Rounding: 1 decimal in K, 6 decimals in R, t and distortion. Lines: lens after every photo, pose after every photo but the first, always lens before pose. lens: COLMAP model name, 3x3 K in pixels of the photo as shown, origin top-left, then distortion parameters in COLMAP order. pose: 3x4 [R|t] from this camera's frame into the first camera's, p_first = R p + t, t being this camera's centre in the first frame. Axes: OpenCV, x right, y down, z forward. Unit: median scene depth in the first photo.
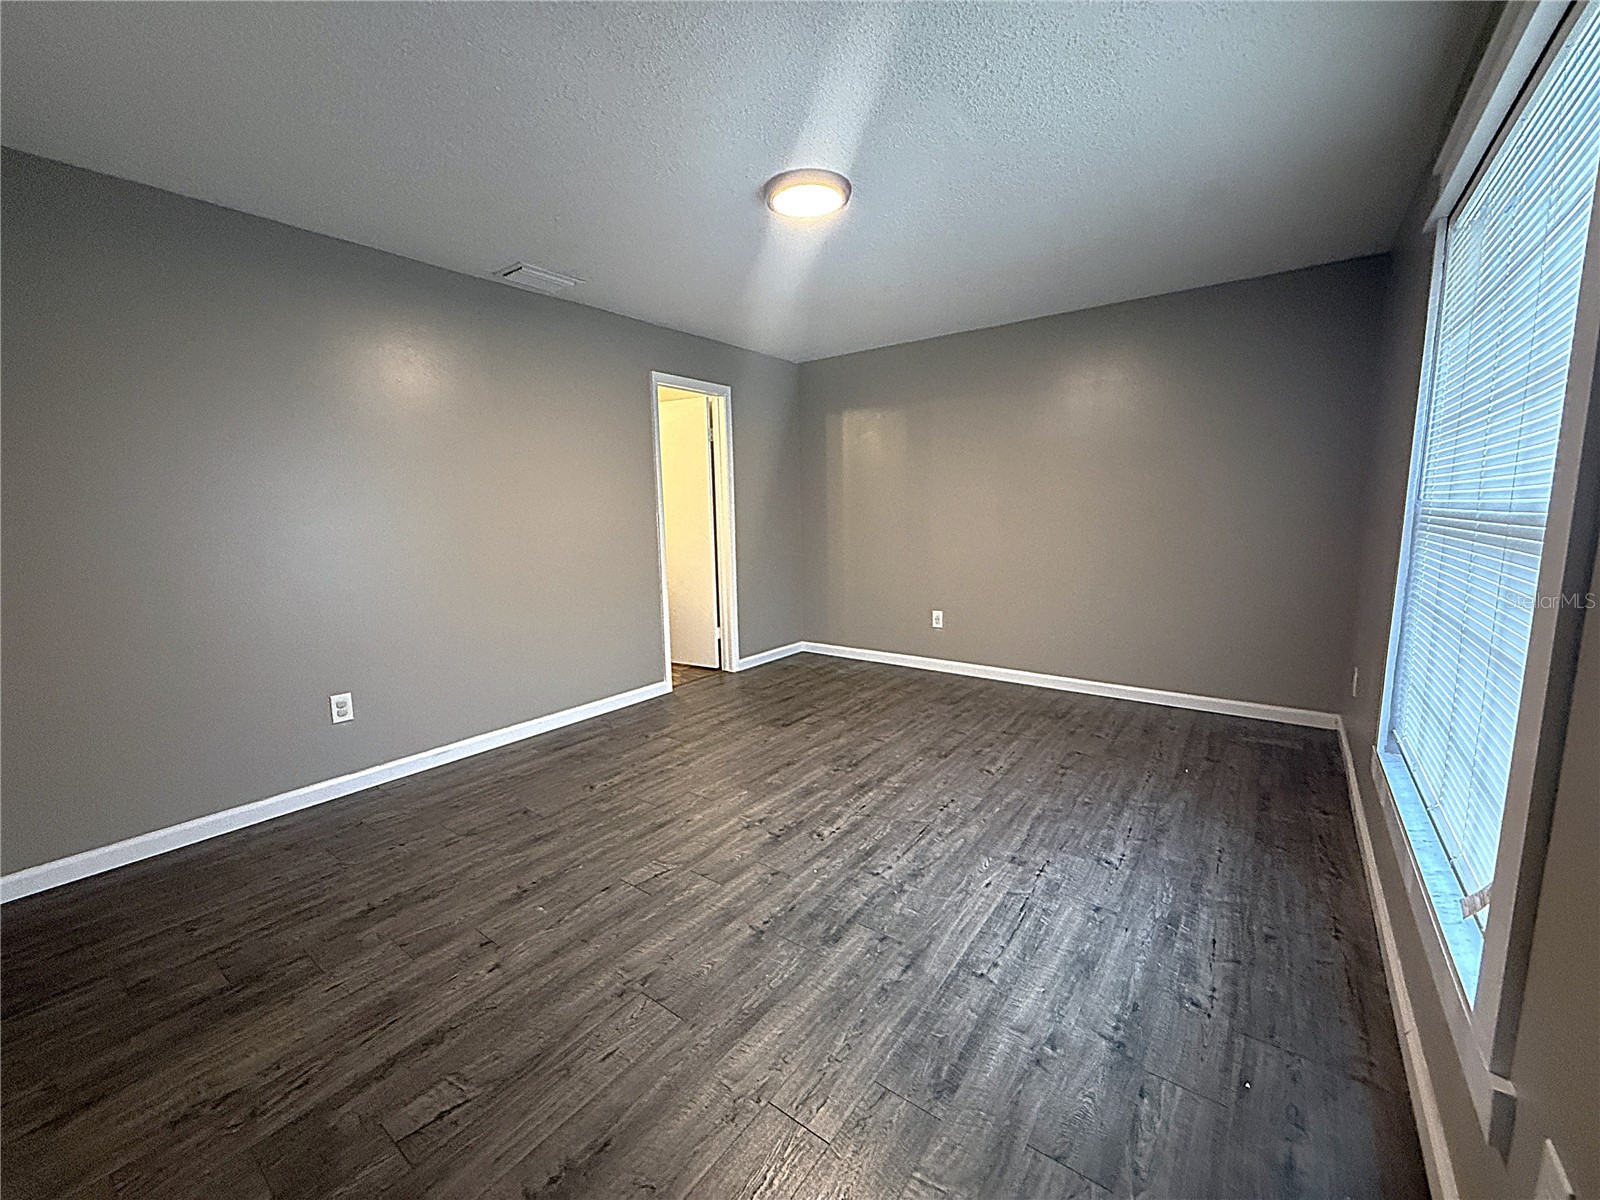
lens RADIAL K [[639.6, 0, 796.8], [0, 639.6, 602.0], [0, 0, 1]] dist [0.001422, 0.000236]
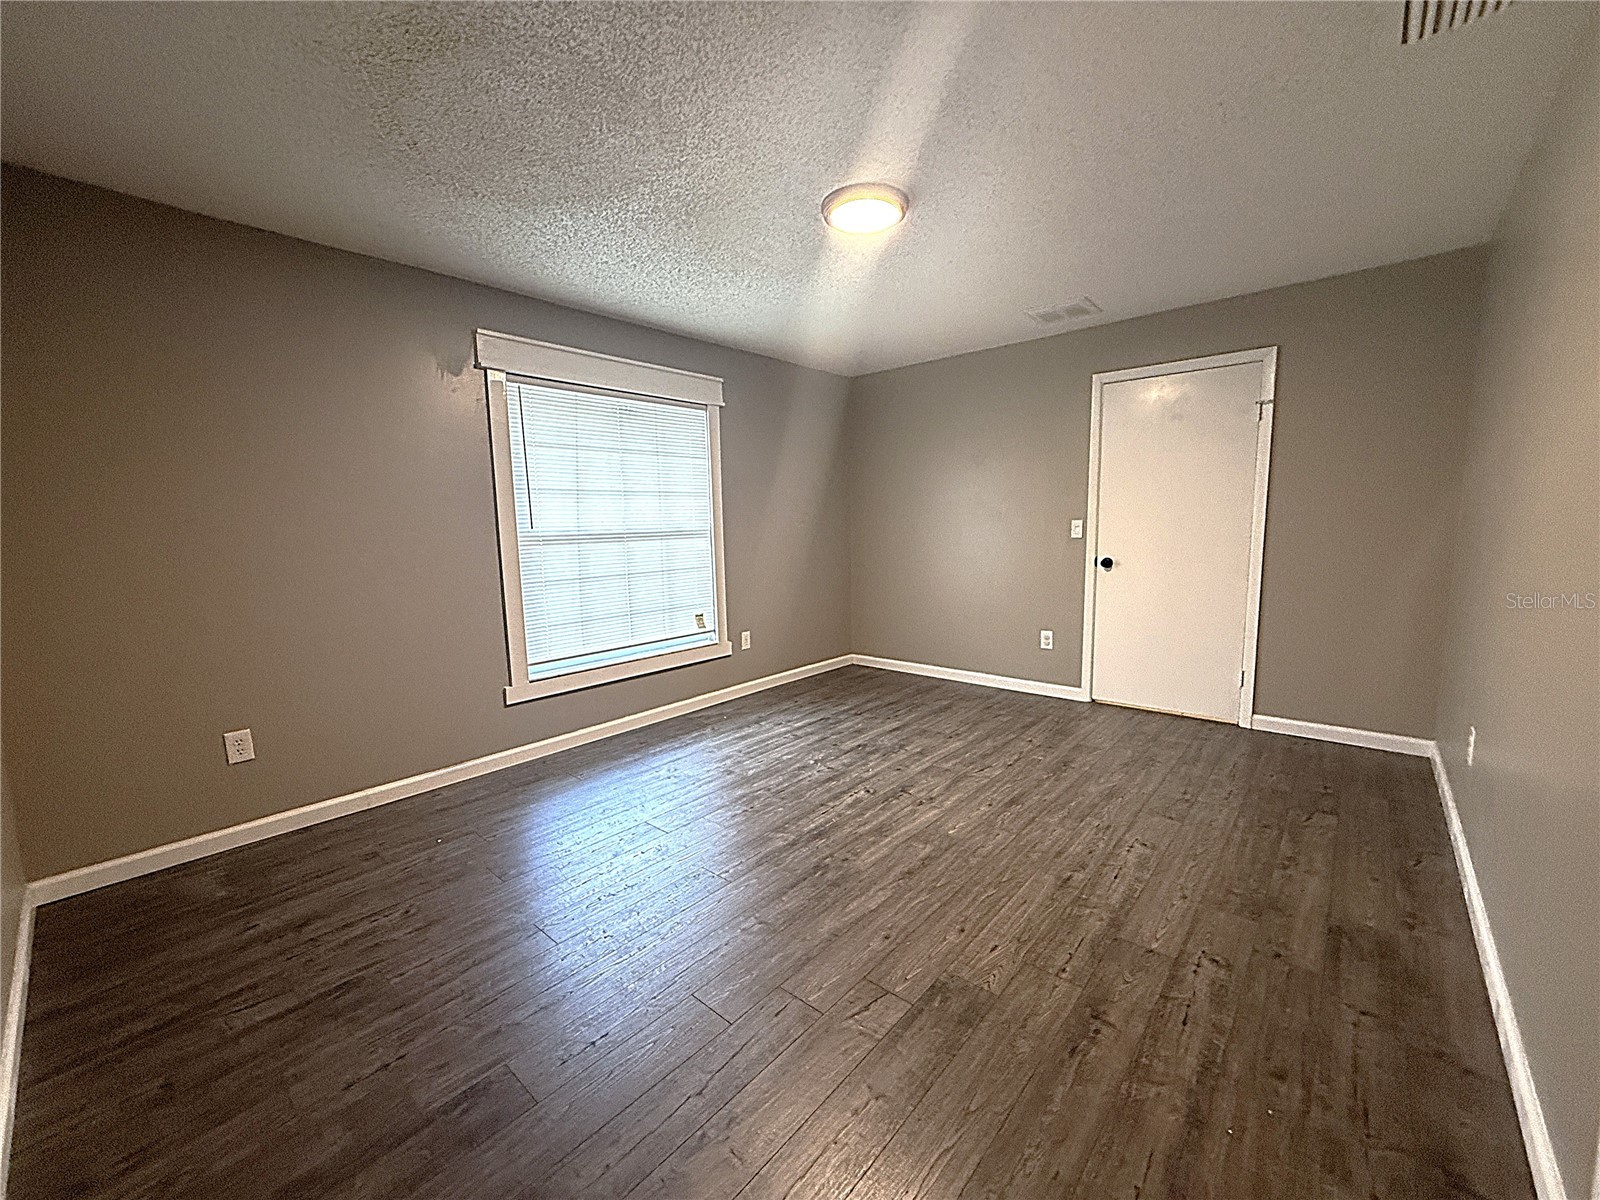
lens RADIAL K [[639.6, 0, 796.8], [0, 639.6, 602.0], [0, 0, 1]] dist [0.001422, 0.000236]
pose [[-0.996088, 0.031614, 0.082518, 0.060962], [0.052330, 0.963499, 0.262546, -0.319279], [-0.071206, 0.265837, -0.961385, 2.193459]]
